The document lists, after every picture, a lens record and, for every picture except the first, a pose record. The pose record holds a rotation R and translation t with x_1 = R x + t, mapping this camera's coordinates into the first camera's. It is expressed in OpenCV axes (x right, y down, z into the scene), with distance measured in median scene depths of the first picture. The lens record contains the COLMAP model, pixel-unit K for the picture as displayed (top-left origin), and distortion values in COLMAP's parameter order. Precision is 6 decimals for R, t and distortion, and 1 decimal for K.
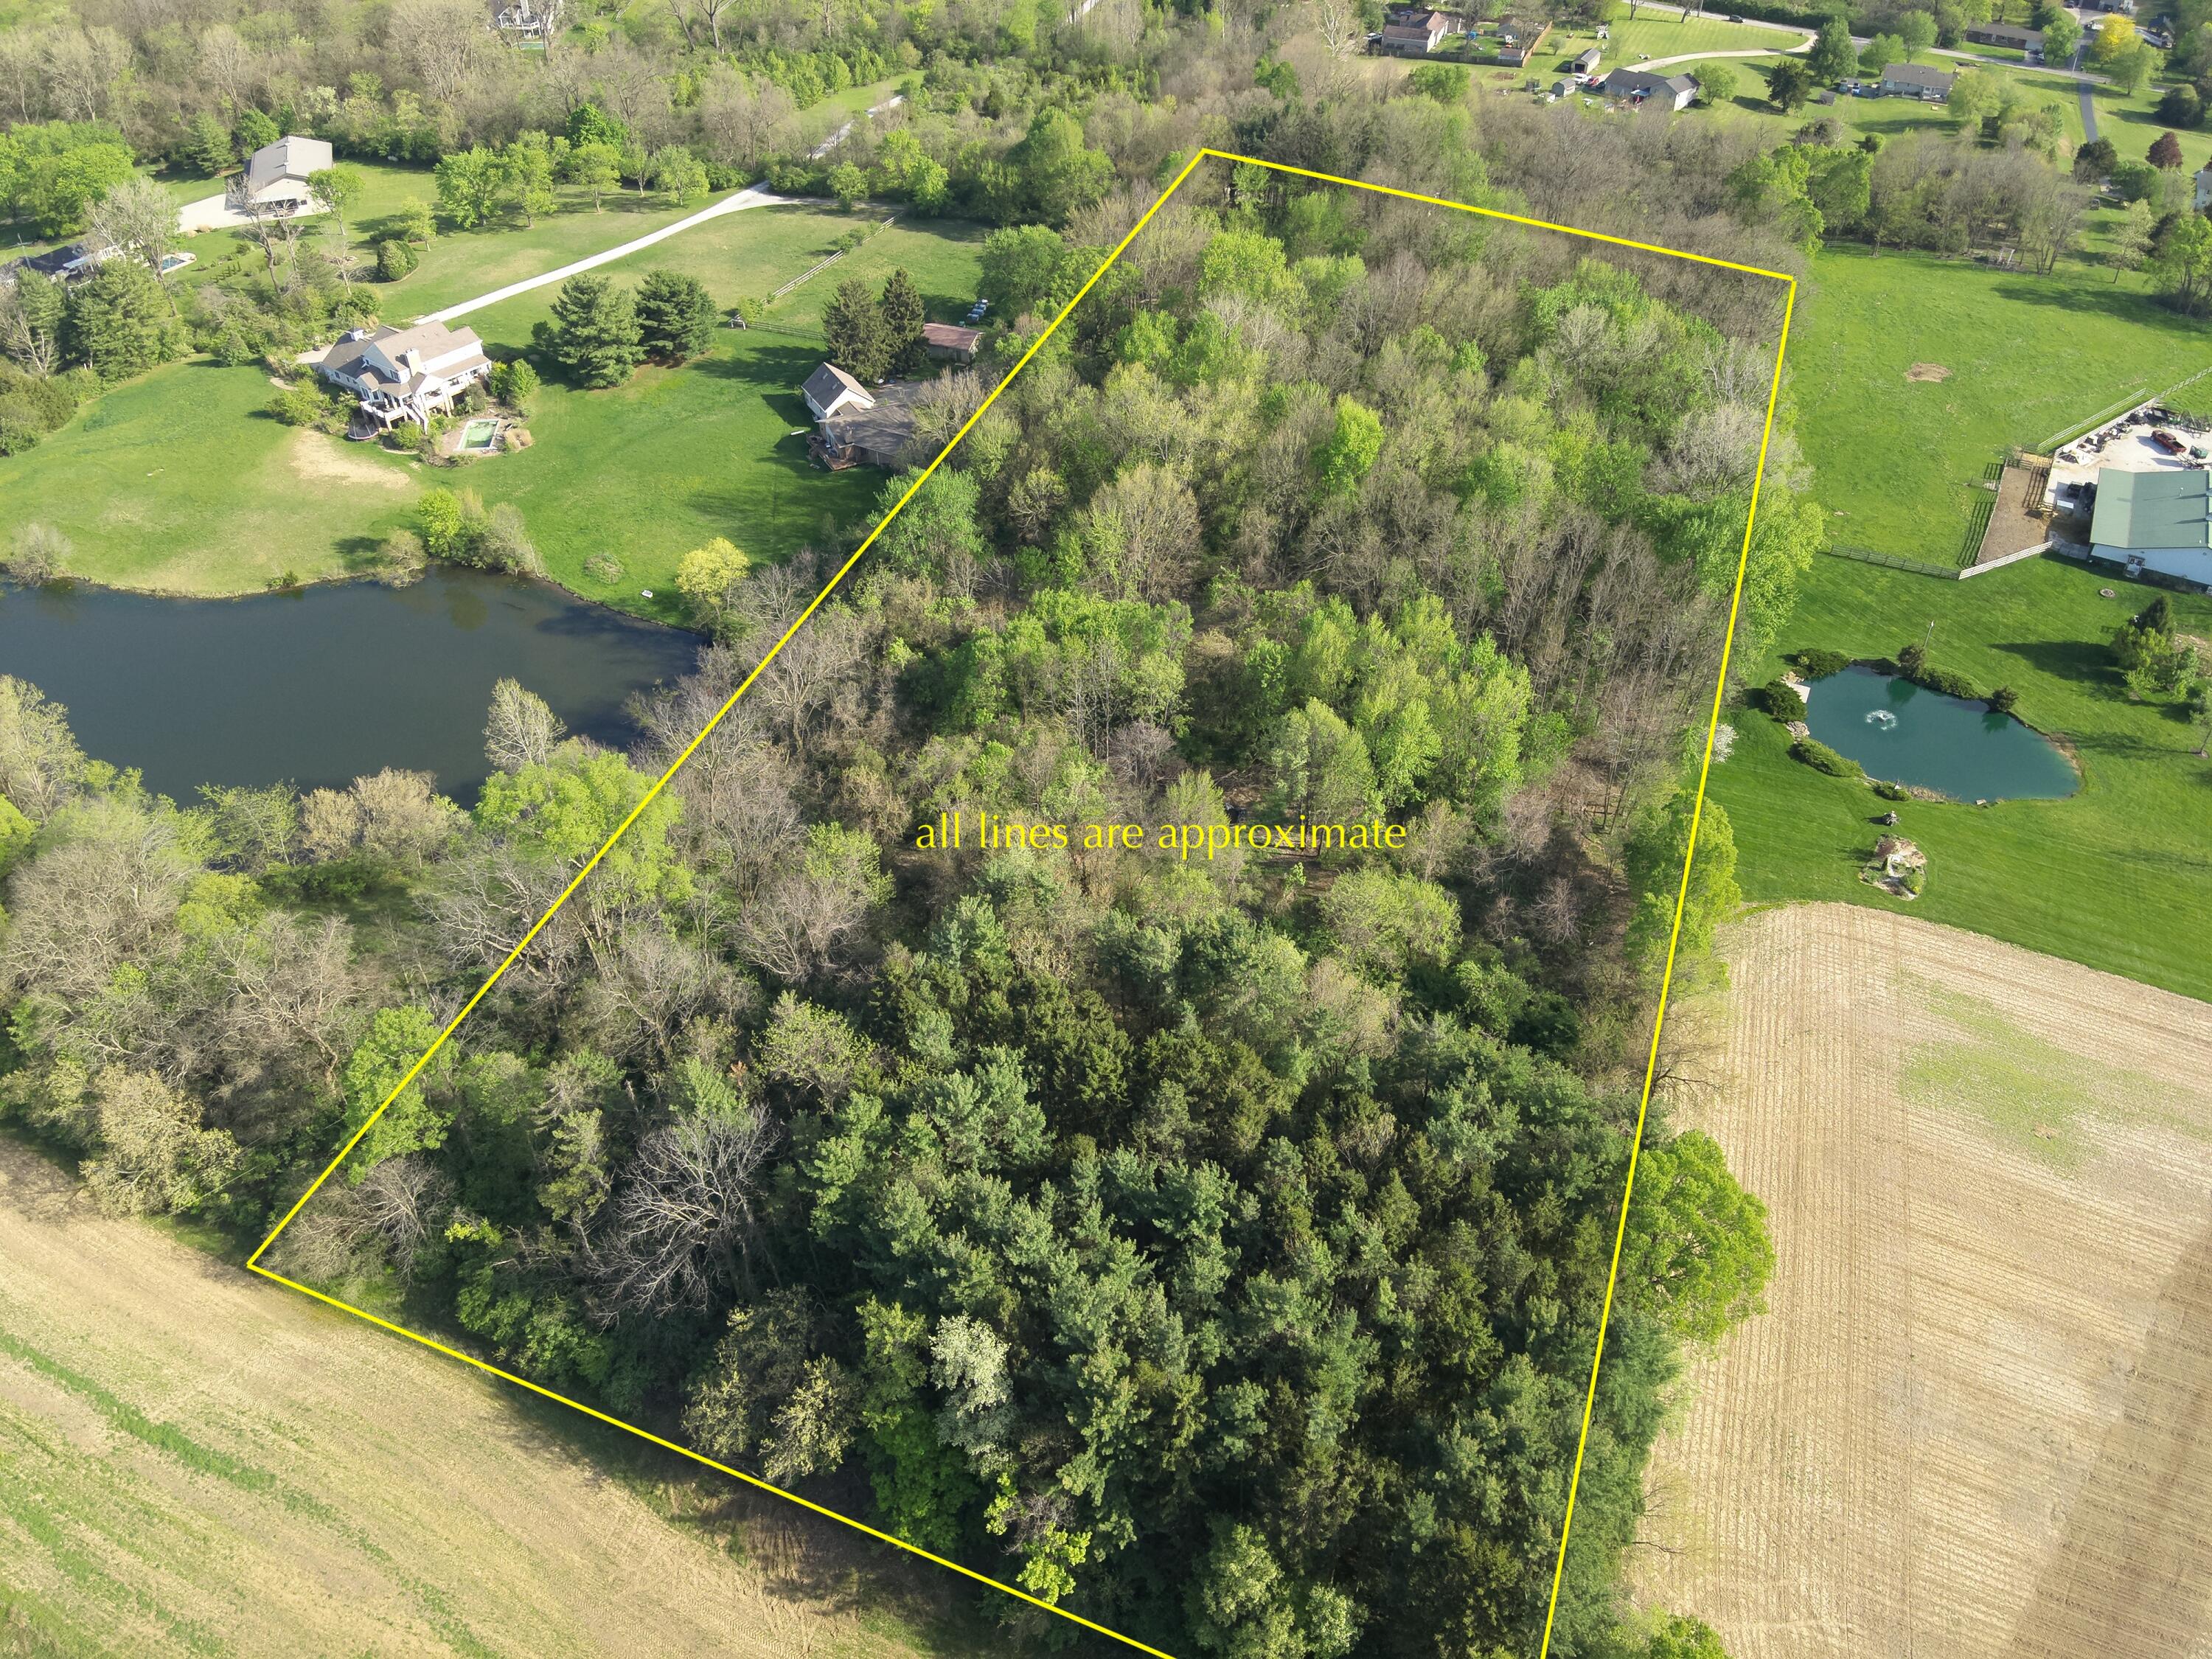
lens RADIAL K [[1598.6, 0, 1113.2], [0, 1598.6, 839.1], [0, 0, 1]] dist [0.102197, -0.190812]
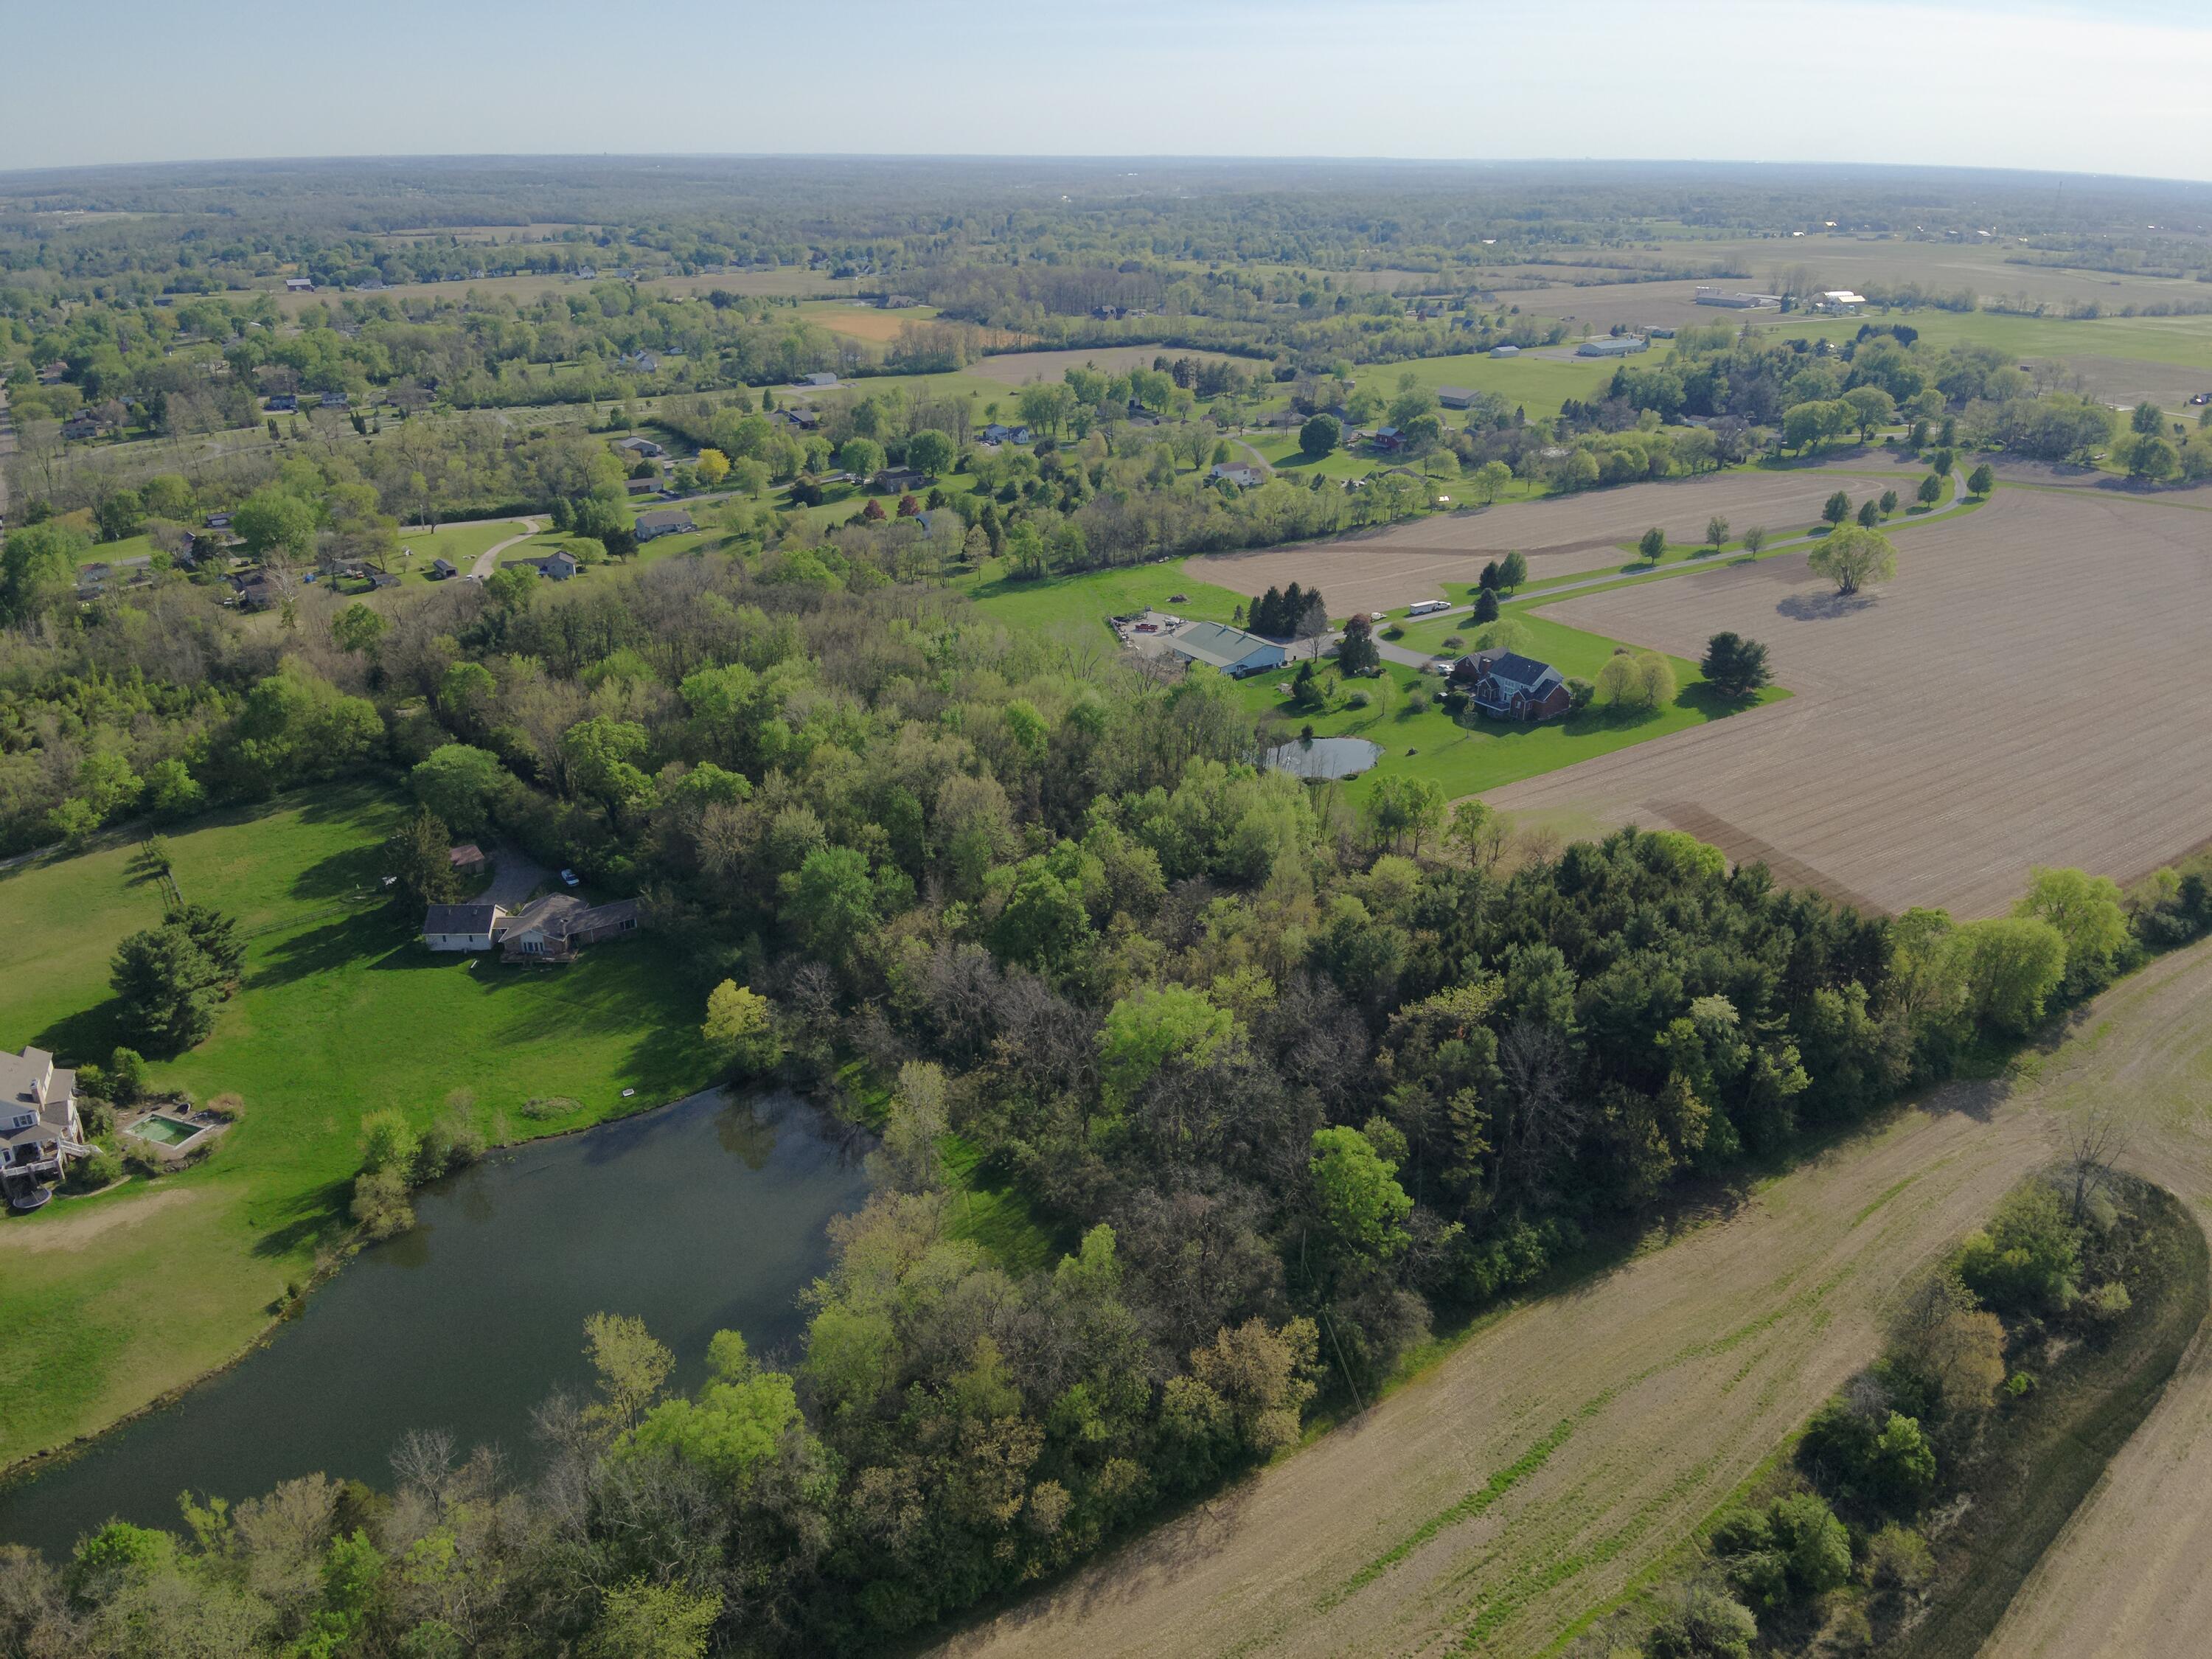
lens RADIAL K [[1598.6, 0, 1113.2], [0, 1598.6, 839.1], [0, 0, 1]] dist [0.102197, -0.190812]
pose [[0.473015, -0.348980, 0.808993, -0.894975], [0.570769, 0.820858, 0.020372, -0.129417], [-0.671178, 0.452112, 0.587465, 0.143055]]
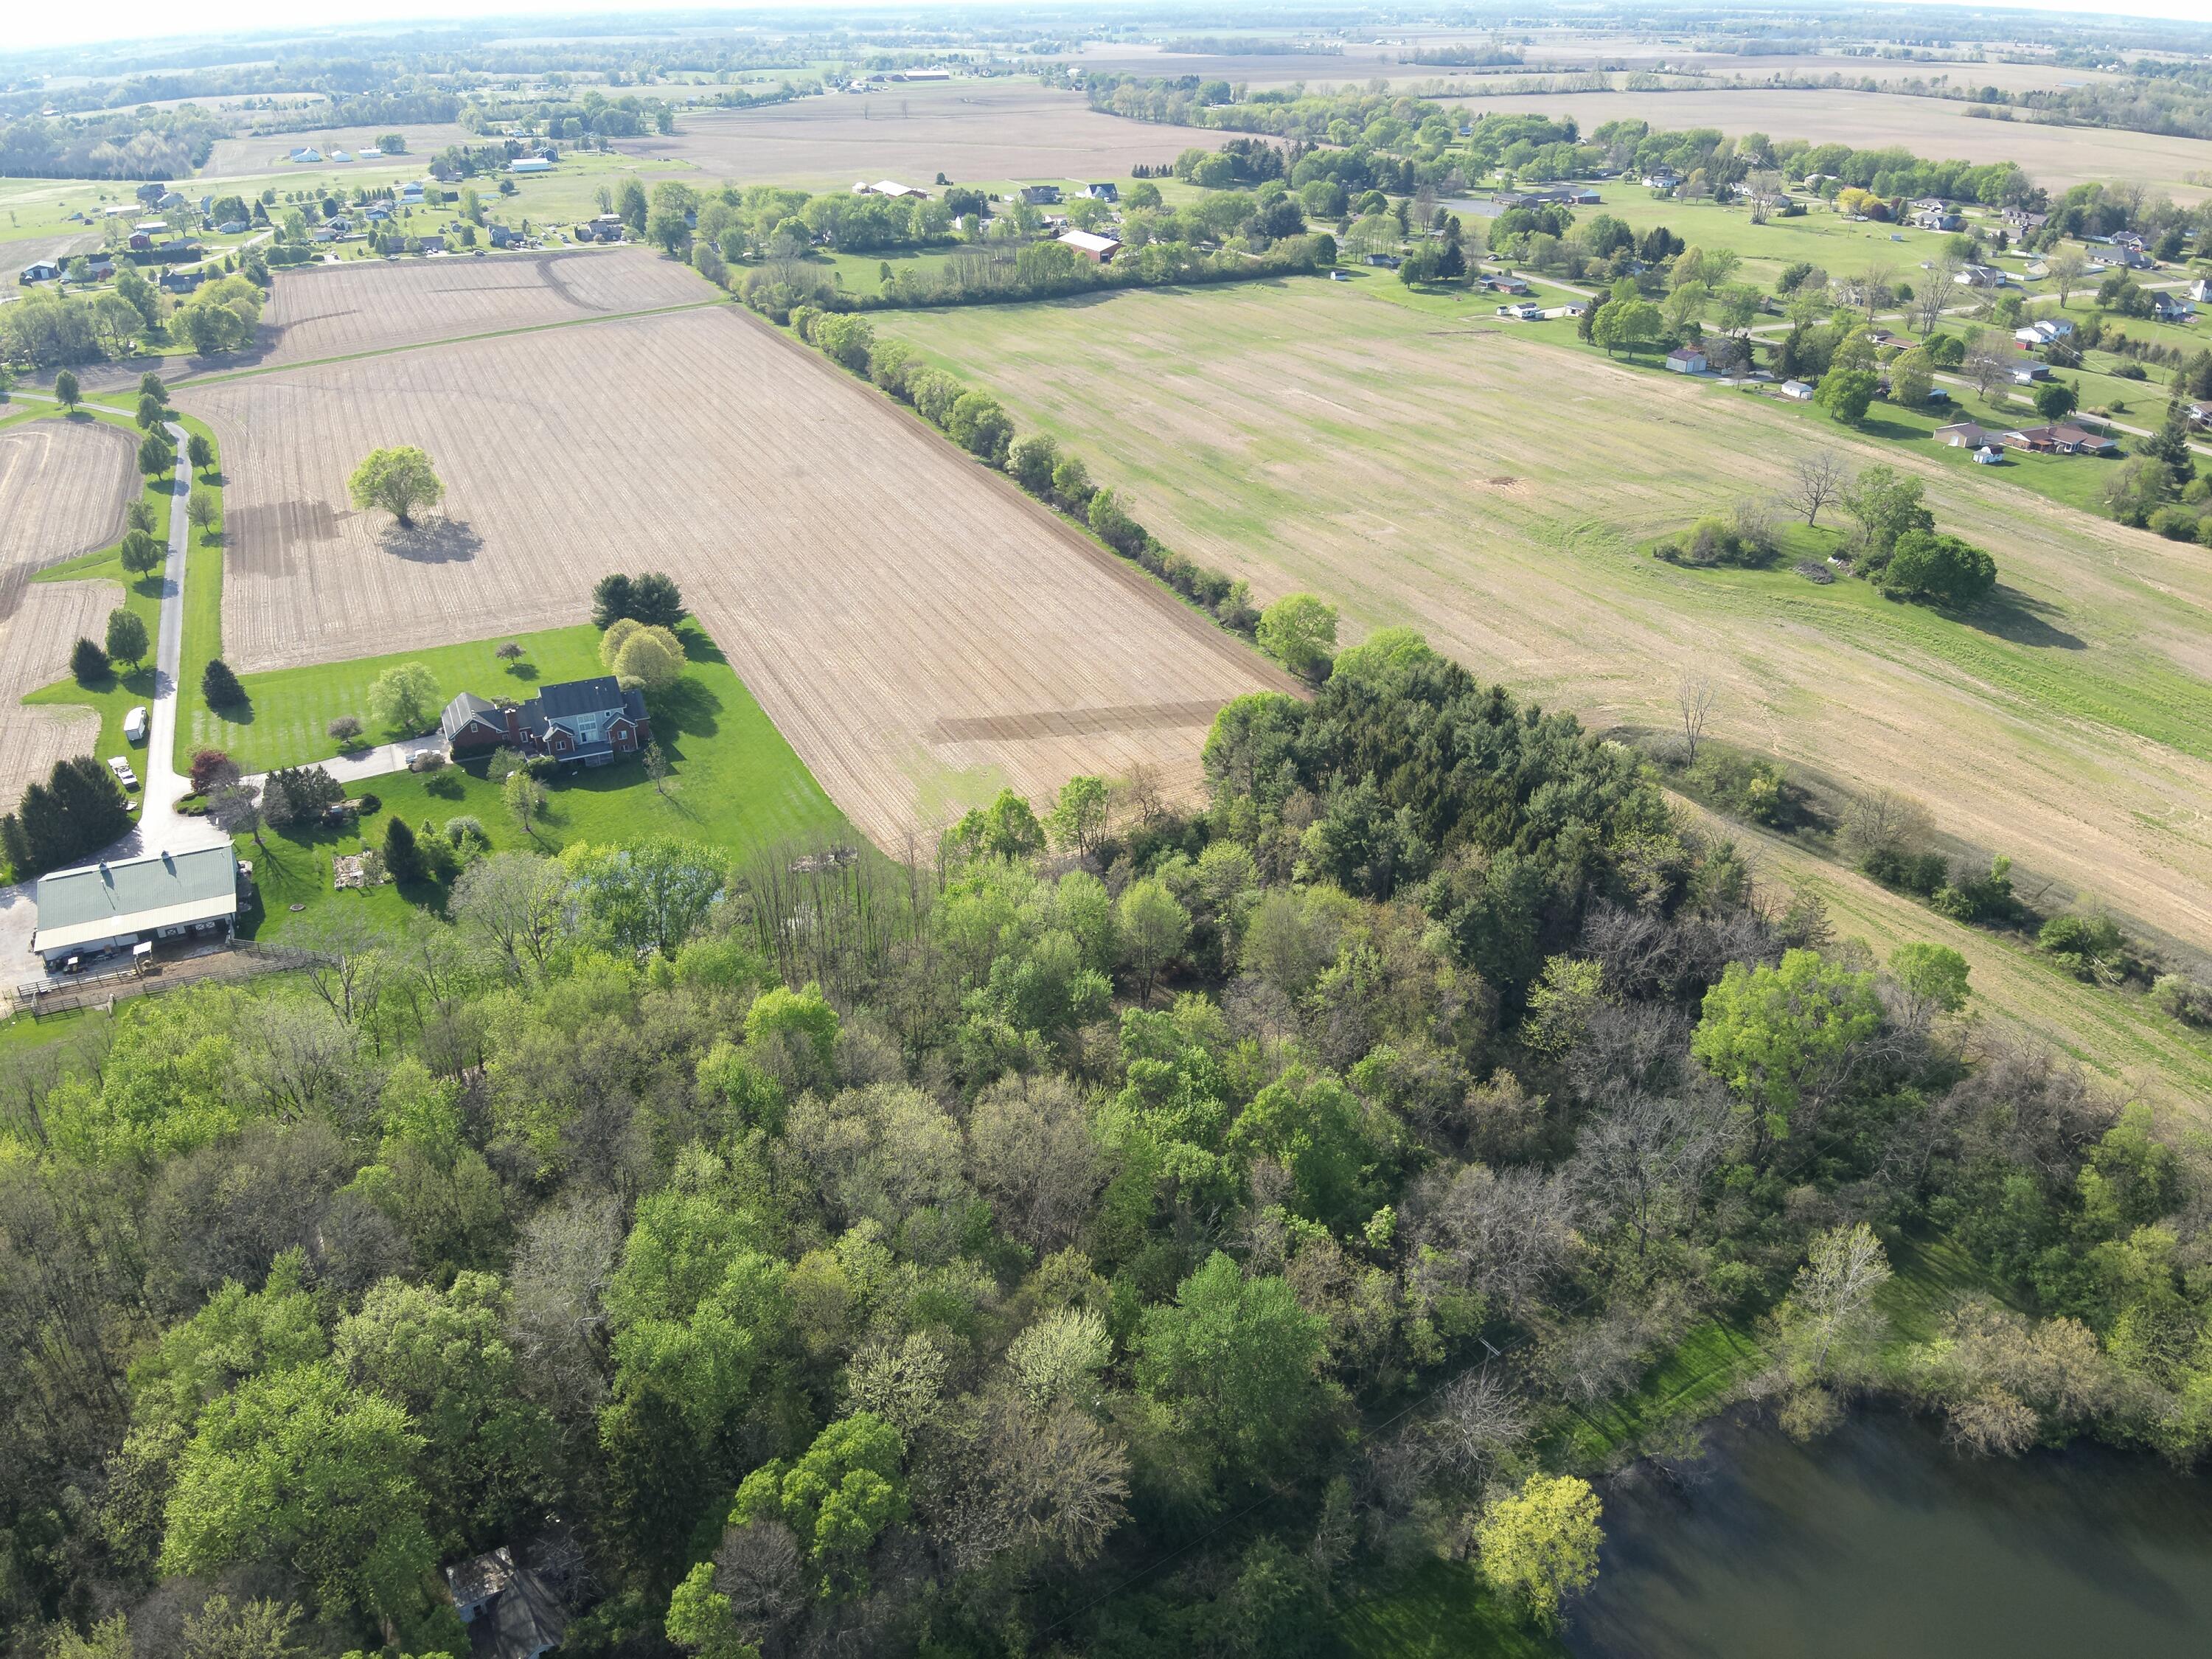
lens RADIAL K [[1598.6, 0, 1113.2], [0, 1598.6, 839.1], [0, 0, 1]] dist [0.102197, -0.190812]
pose [[-0.803508, -0.281225, 0.524678, -0.345906], [0.383842, 0.428929, 0.817731, -0.801938], [-0.455016, 0.858448, -0.236702, 0.932015]]
